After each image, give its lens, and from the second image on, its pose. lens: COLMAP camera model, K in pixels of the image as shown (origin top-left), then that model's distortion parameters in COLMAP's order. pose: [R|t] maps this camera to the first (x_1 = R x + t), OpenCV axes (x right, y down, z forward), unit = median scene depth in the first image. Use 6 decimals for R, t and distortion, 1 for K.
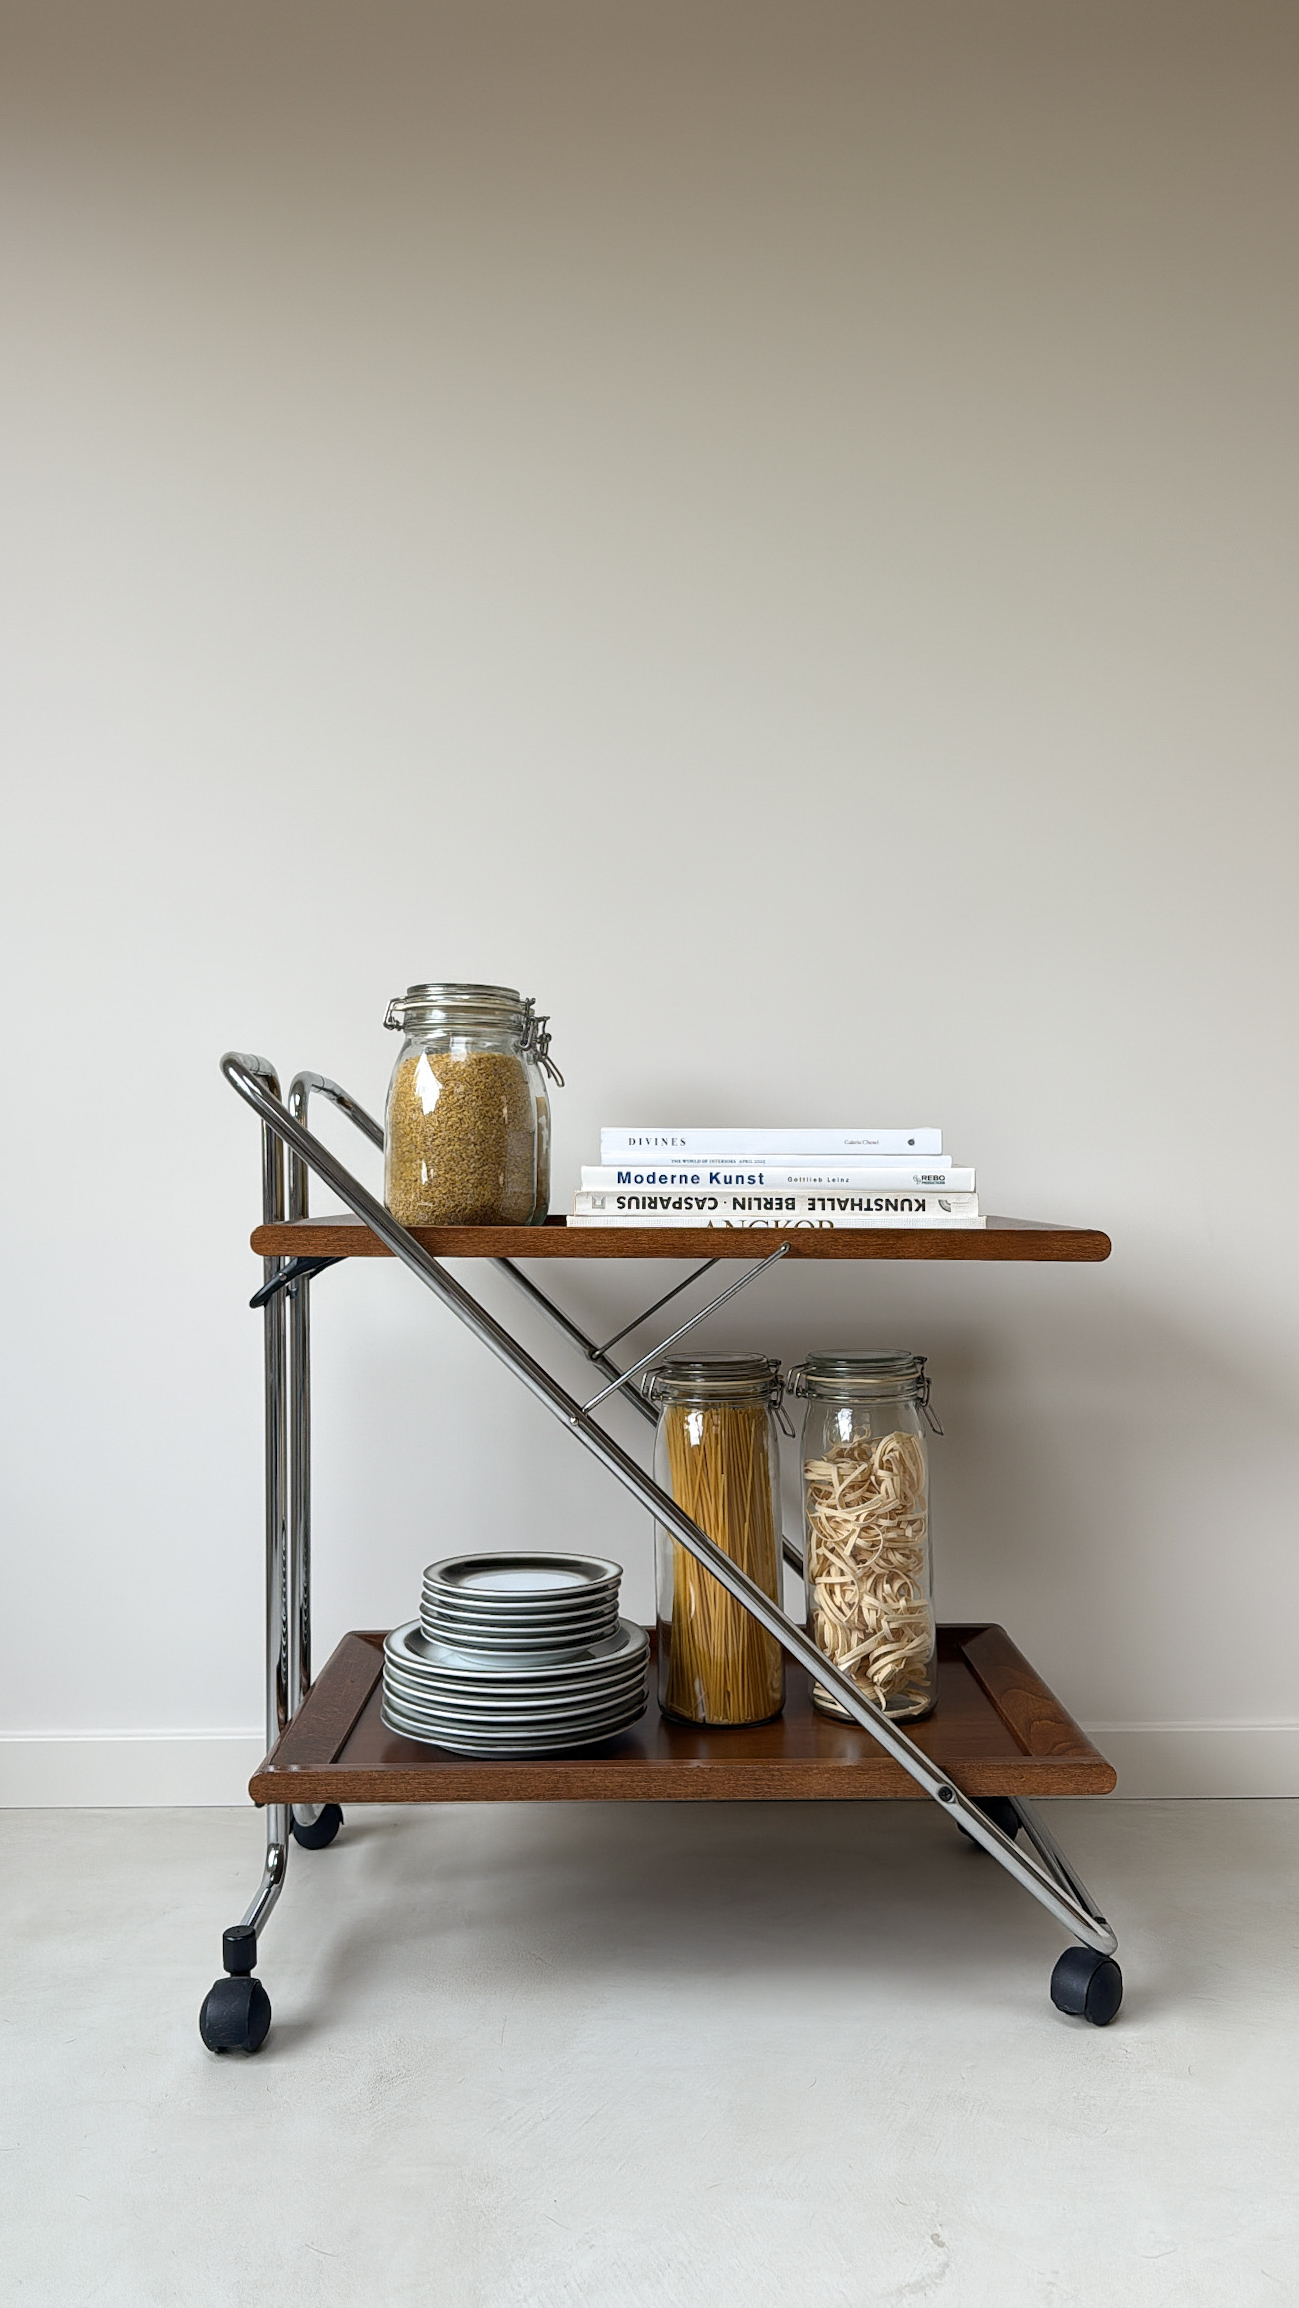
lens RADIAL K [[1714.2, 0, 665.1], [0, 1714.2, 1158.7], [0, 0, 1]] dist [0.004759, 0.005072]
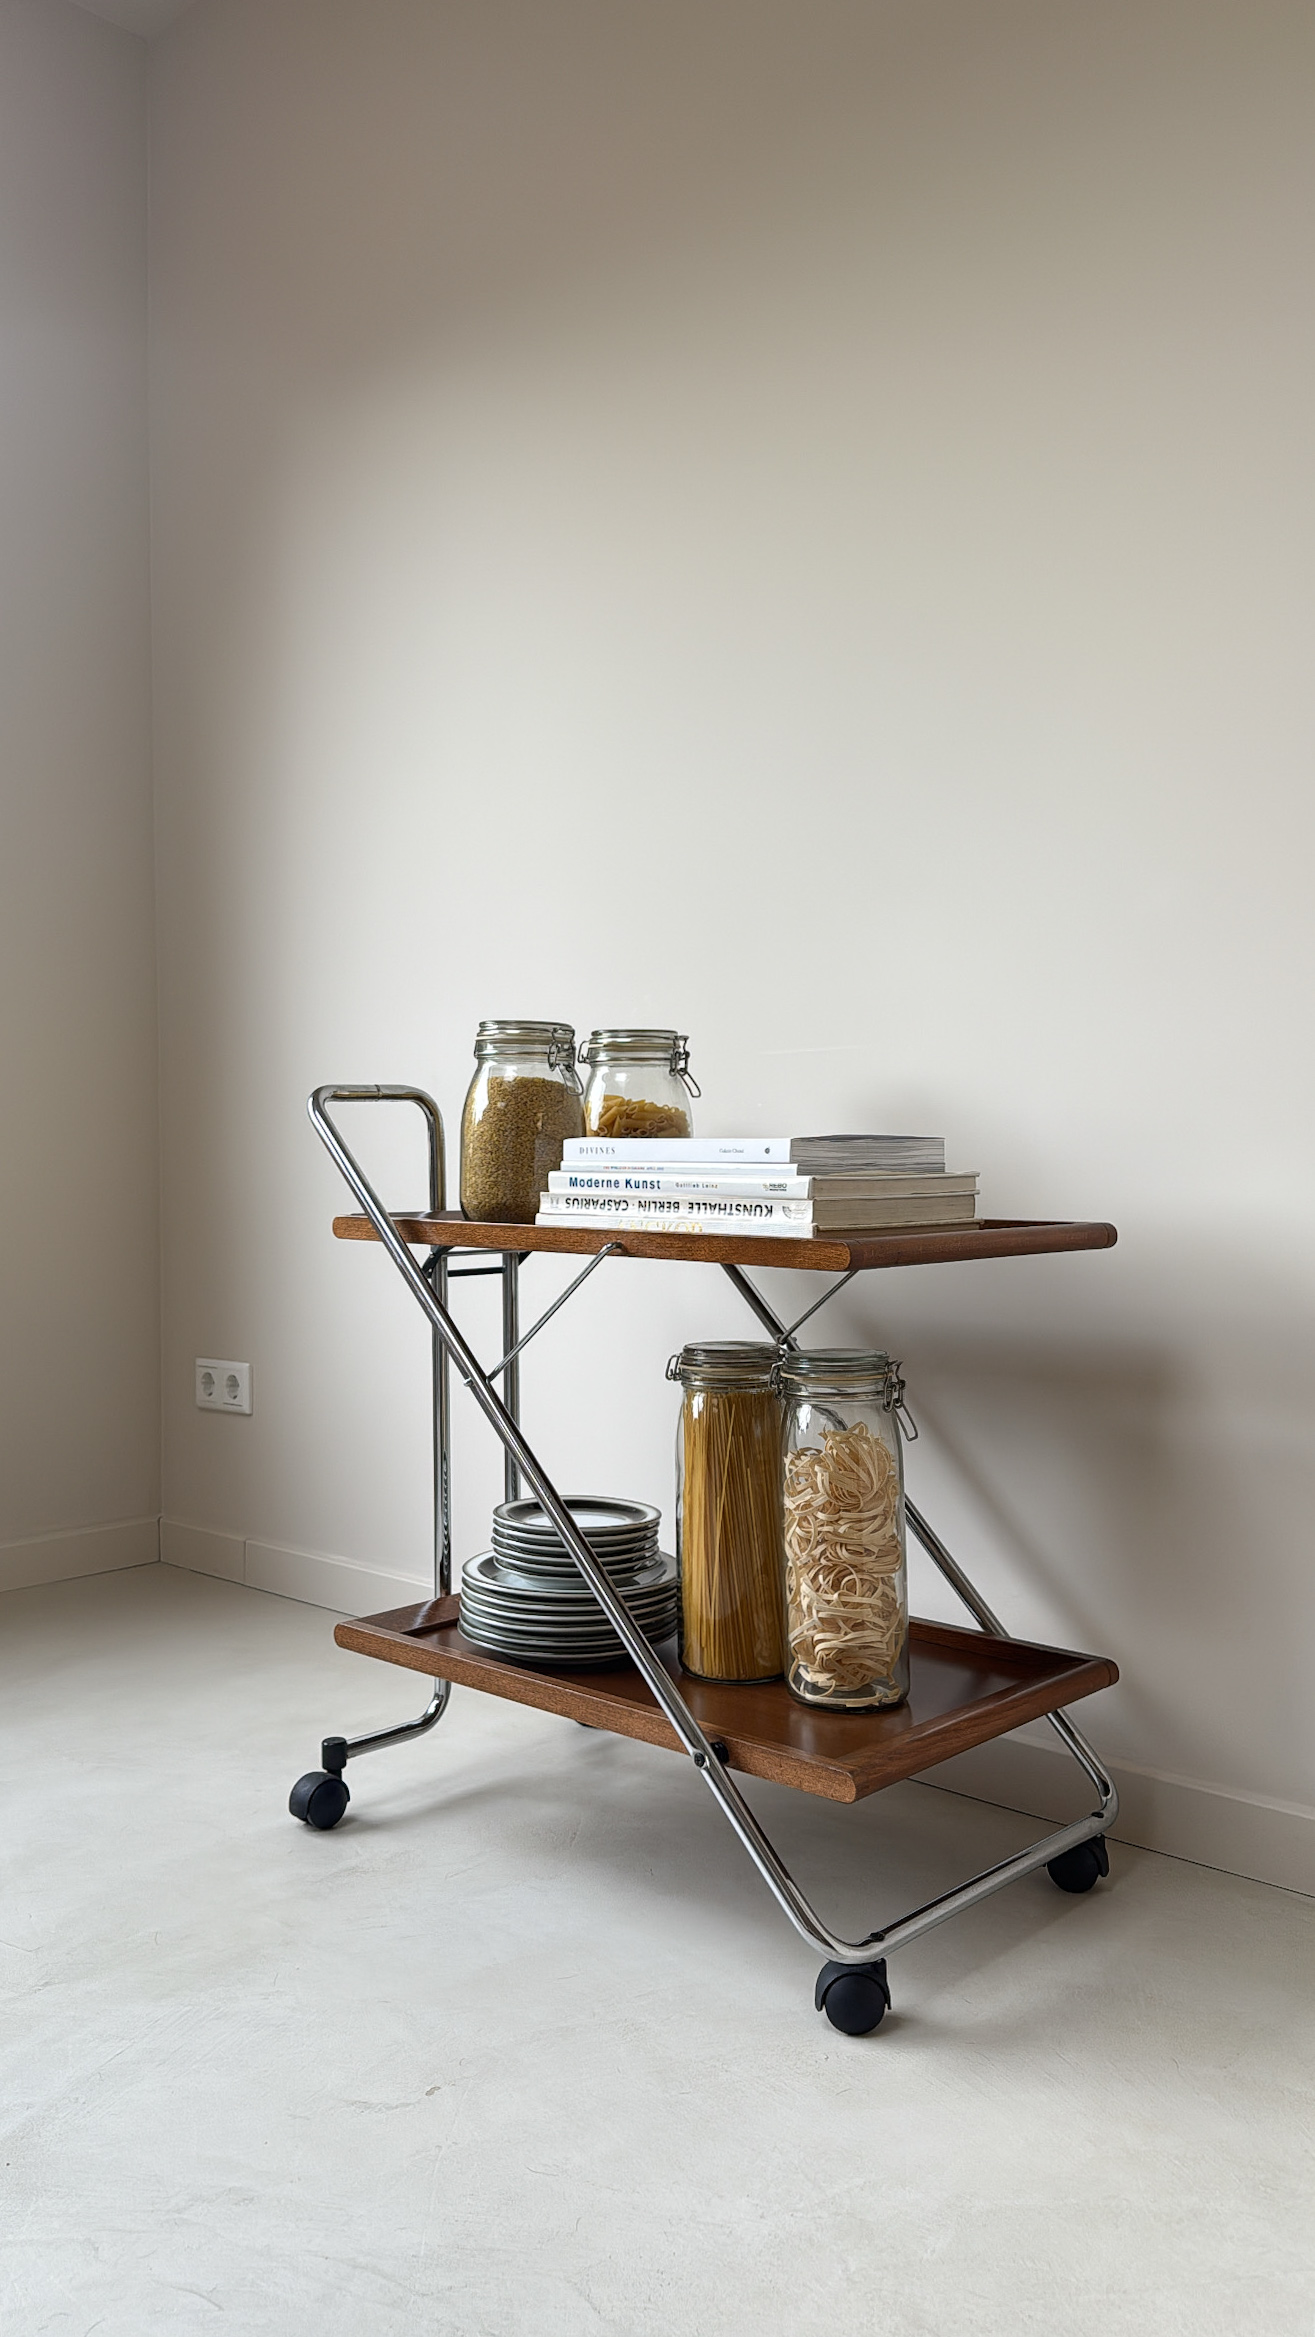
lens RADIAL K [[1714.9, 0, 657.5], [0, 1714.9, 1168.5], [0, 0, 1]] dist [0.002340, -0.002348]
pose [[0.733707, 0.006024, -0.679439, 0.792651], [0.005961, 0.999865, 0.015302, -0.015216], [0.679440, -0.015277, 0.733572, 0.182494]]
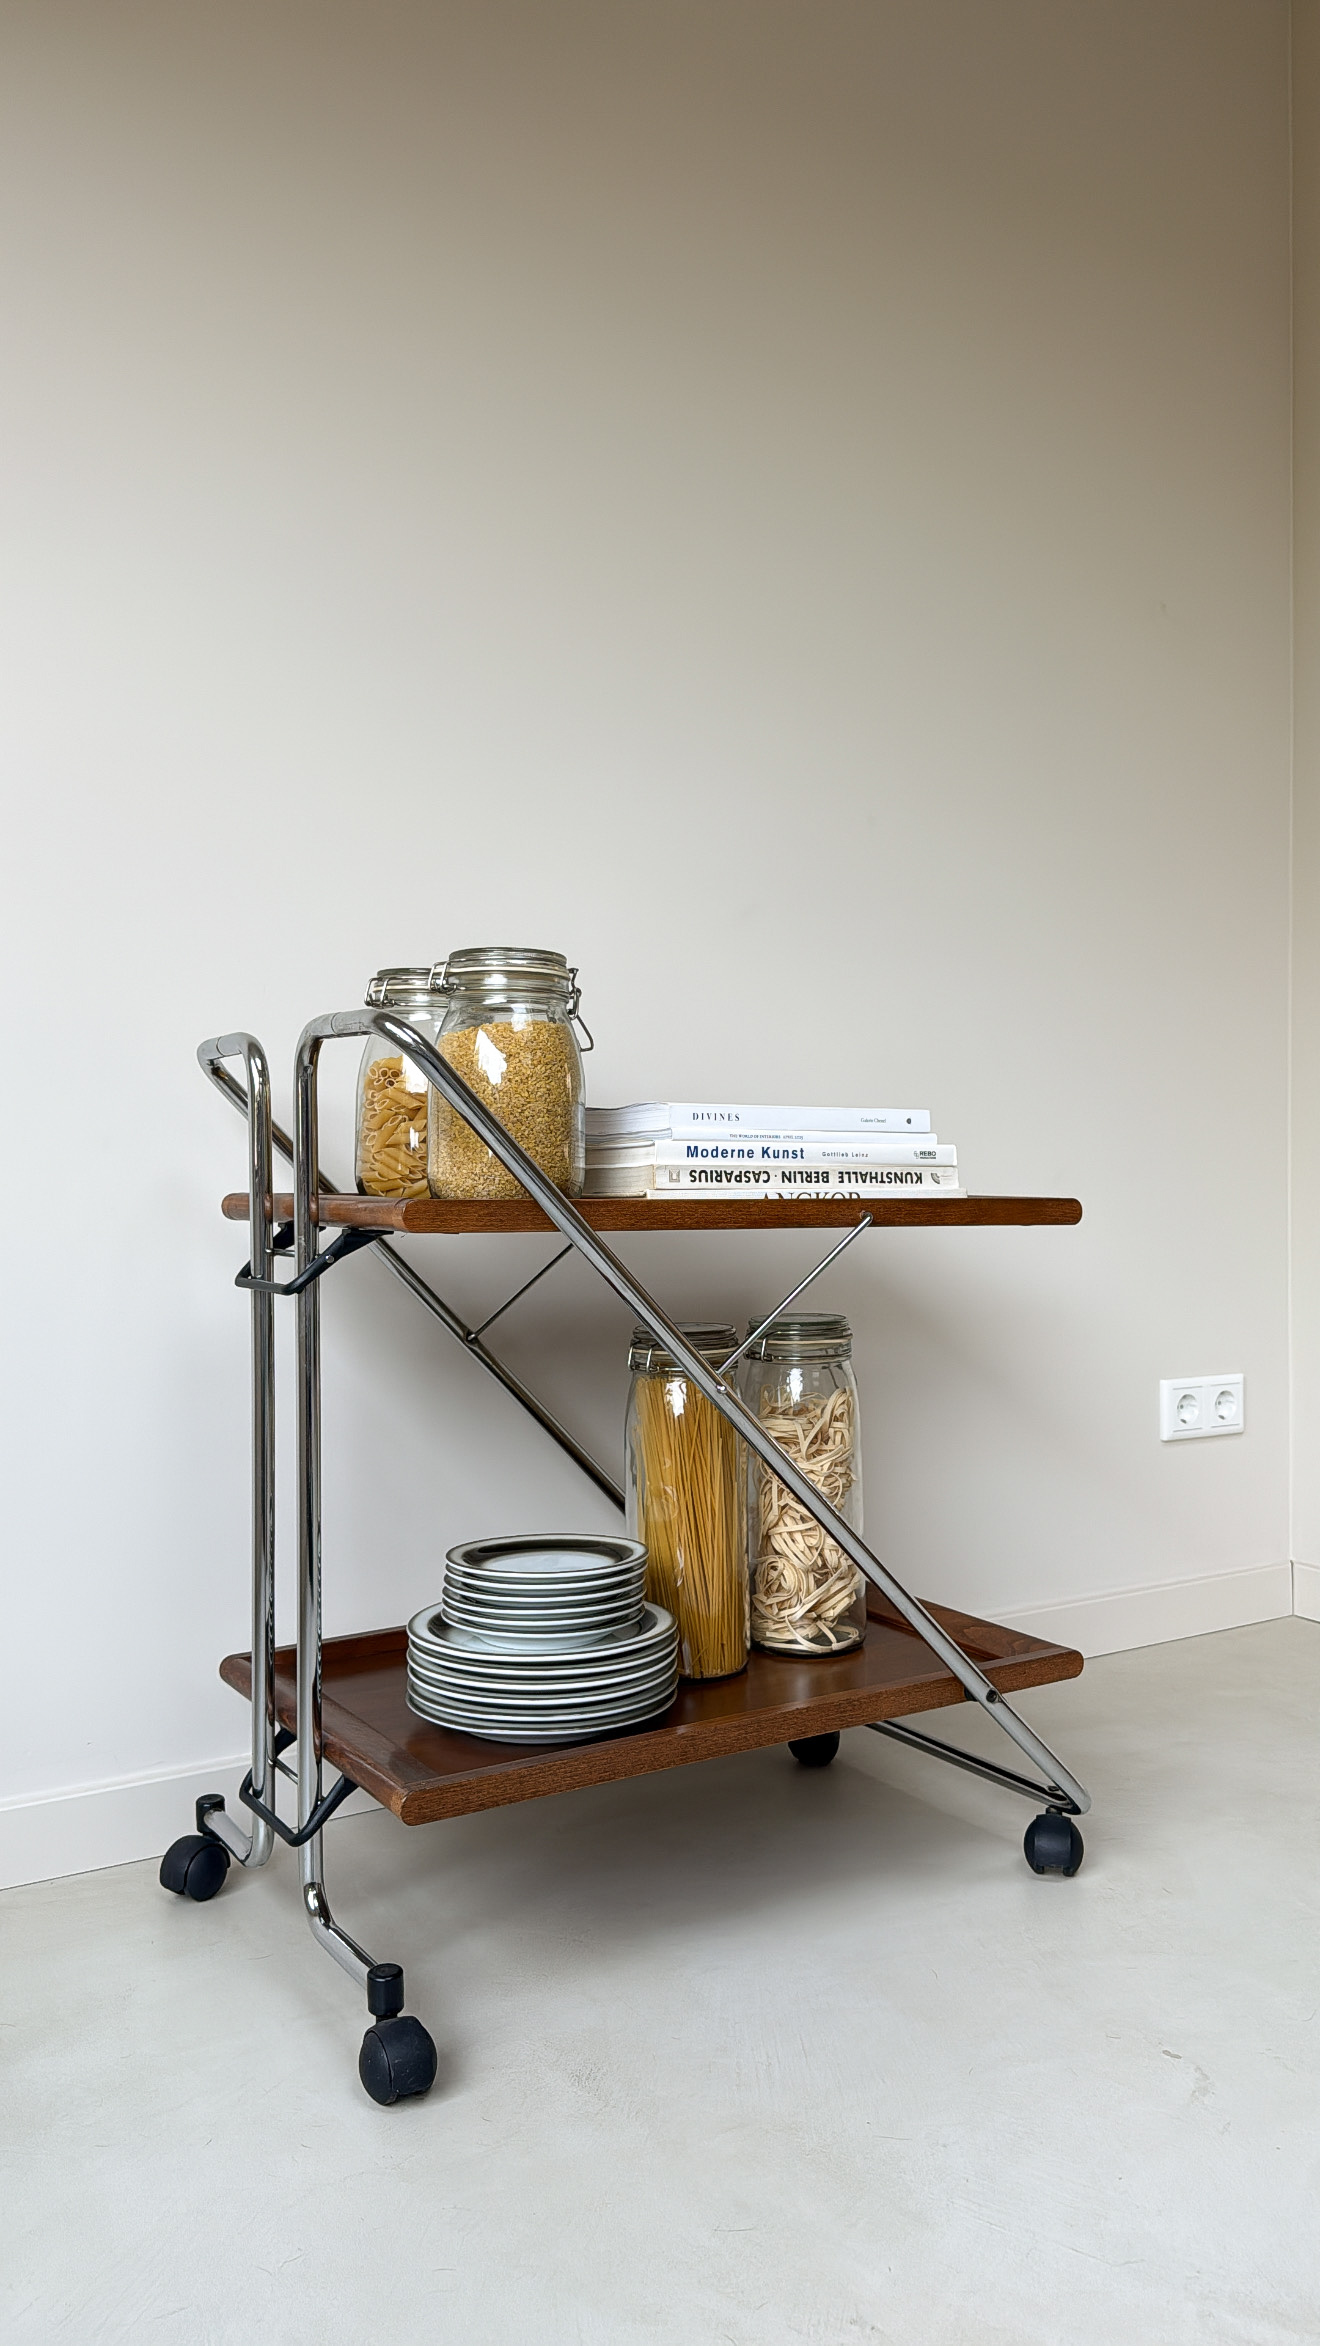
lens RADIAL K [[1710.3, 0, 664.2], [0, 1710.3, 1183.6], [0, 0, 1]] dist [0.000287, 0.000557]
pose [[0.848788, -0.003698, 0.528721, -0.565667], [-0.003109, 0.999923, 0.011986, 0.017598], [-0.528725, -0.011817, 0.848711, 0.142002]]
